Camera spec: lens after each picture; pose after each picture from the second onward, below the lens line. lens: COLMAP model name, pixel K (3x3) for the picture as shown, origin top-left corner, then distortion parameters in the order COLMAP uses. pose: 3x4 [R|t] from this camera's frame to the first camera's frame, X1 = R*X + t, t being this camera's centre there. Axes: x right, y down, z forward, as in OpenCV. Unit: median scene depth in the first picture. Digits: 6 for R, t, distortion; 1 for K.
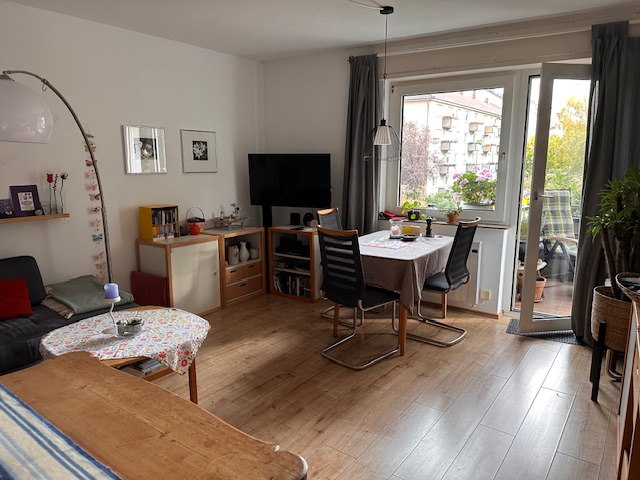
lens RADIAL K [[446.8, 0, 319.8], [0, 446.8, 240.6], [0, 0, 1]] dist [0.033281, -0.036172]
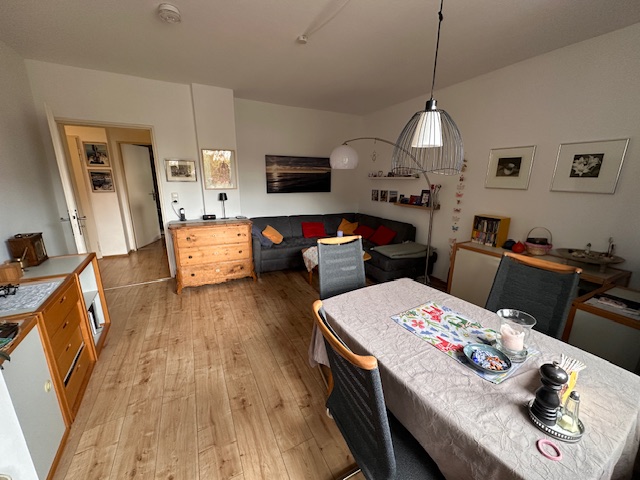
lens RADIAL K [[256.7, 0, 320.0], [0, 256.7, 238.9], [0, 0, 1]] dist [-0.004198, -0.000376]
pose [[-0.447343, 0.209833, -0.869399, 0.427963], [-0.165186, 0.935979, 0.310898, -0.153037], [0.878976, 0.282691, -0.384042, 0.858144]]
